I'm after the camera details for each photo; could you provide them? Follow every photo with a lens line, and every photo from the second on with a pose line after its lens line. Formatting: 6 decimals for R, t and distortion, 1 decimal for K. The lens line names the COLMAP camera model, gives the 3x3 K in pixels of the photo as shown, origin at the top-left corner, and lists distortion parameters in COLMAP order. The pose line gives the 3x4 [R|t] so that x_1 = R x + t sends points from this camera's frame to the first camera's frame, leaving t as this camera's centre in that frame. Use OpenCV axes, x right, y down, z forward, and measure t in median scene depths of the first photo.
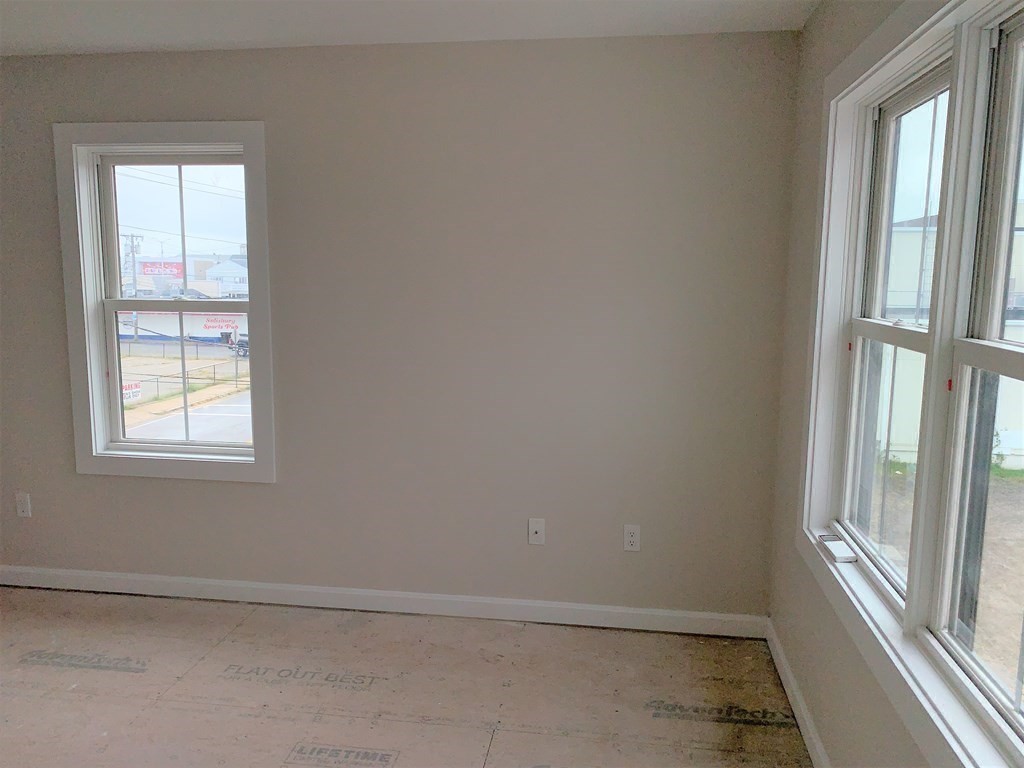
lens RADIAL K [[789.6, 0, 509.3], [0, 789.6, 382.7], [0, 0, 1]] dist [0.051313, -0.044142]
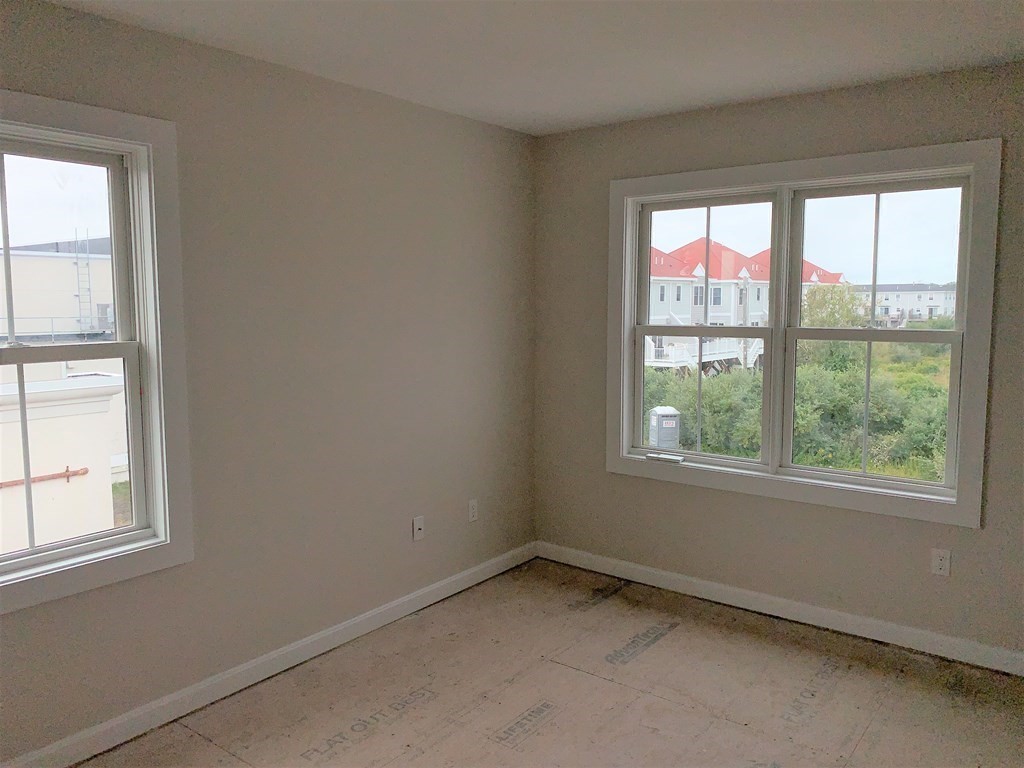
lens RADIAL K [[789.6, 0, 512.1], [0, 789.6, 384.6], [0, 0, 1]] dist [0.051313, -0.044142]
pose [[0.492970, -0.106377, 0.863519, -0.870525], [0.130916, 0.990267, 0.047252, -0.051834], [-0.860140, 0.089755, 0.502098, 0.303463]]
